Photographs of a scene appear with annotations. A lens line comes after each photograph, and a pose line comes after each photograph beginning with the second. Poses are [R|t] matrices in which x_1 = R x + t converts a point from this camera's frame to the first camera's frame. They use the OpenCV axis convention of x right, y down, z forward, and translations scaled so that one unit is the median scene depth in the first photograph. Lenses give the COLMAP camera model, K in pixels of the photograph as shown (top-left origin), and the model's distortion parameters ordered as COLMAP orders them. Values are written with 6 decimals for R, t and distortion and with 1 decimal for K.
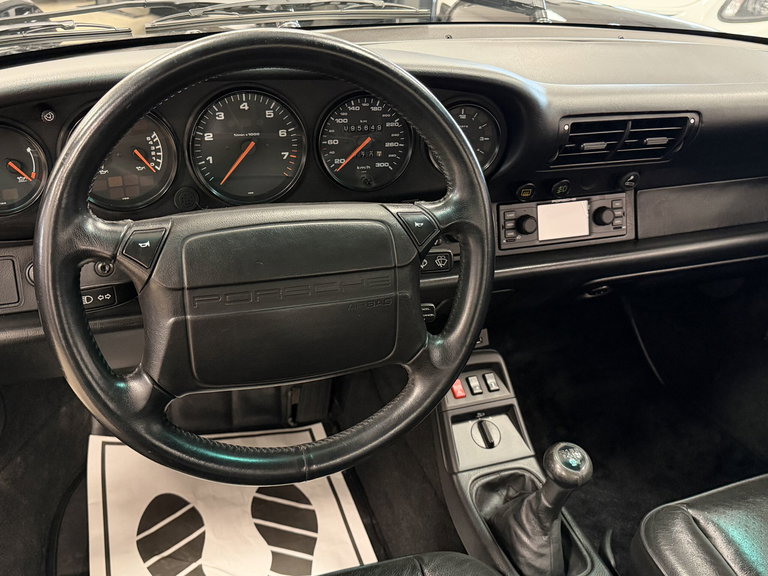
lens RADIAL K [[751.3, 0, 384.9], [0, 751.3, 284.7], [0, 0, 1]] dist [0.035545, 0.000000]
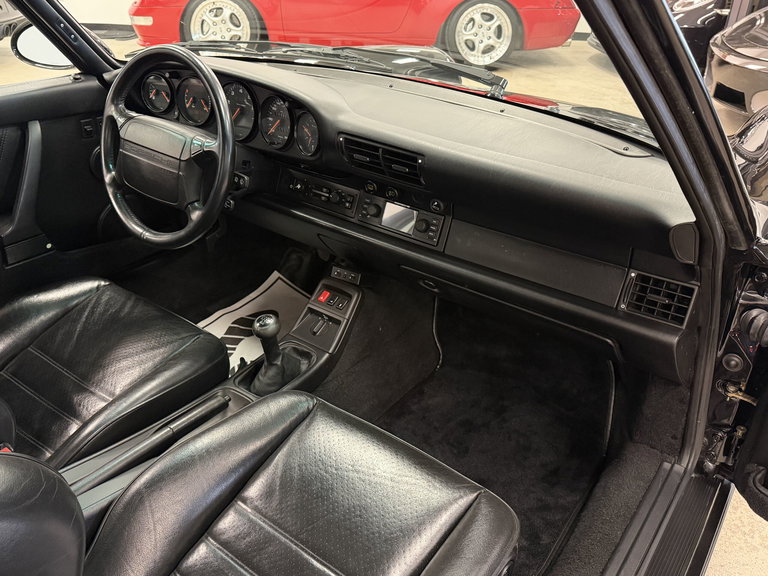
lens RADIAL K [[666.1, 0, 400.4], [0, 666.1, 302.8], [0, 0, 1]] dist [0.070958, -0.132759]
pose [[0.551660, 0.382473, -0.741205, 1.414274], [-0.409433, 0.898403, 0.158859, -0.161935], [0.726661, 0.215838, 0.652210, 0.214952]]
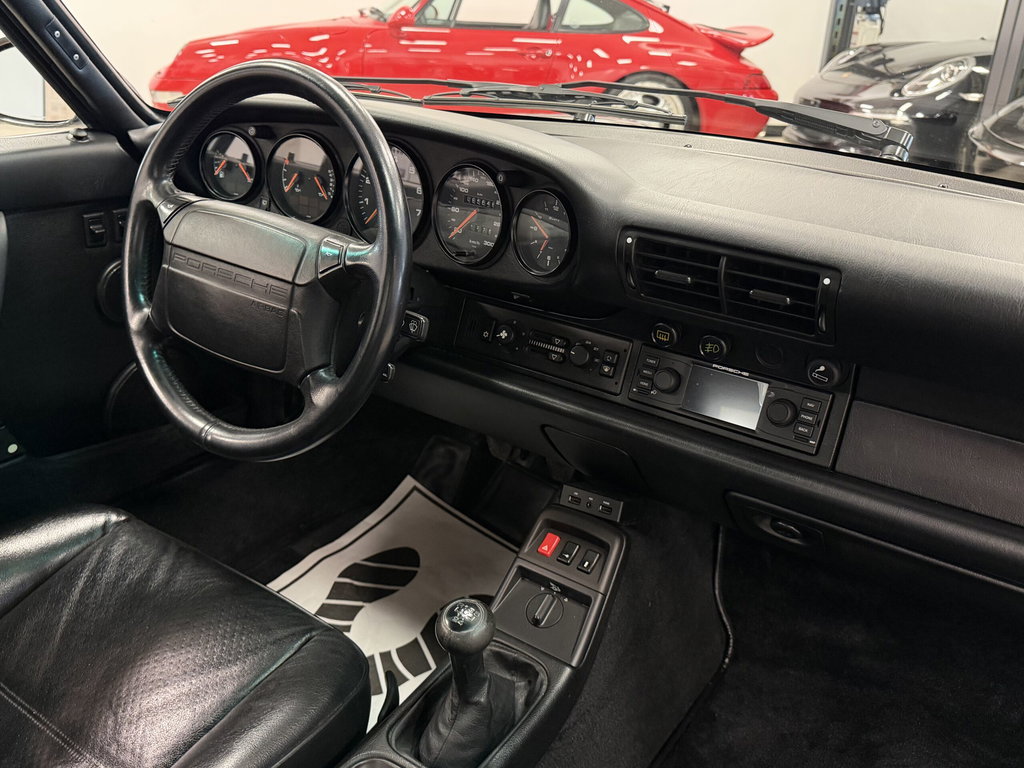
lens RADIAL K [[888.2, 0, 516.0], [0, 888.2, 393.4], [0, 0, 1]] dist [0.070958, -0.132759]
pose [[0.573441, 0.304260, -0.760652, 0.871766], [-0.406569, 0.911764, 0.058200, -0.063738], [0.711243, 0.275883, 0.646546, 0.333032]]
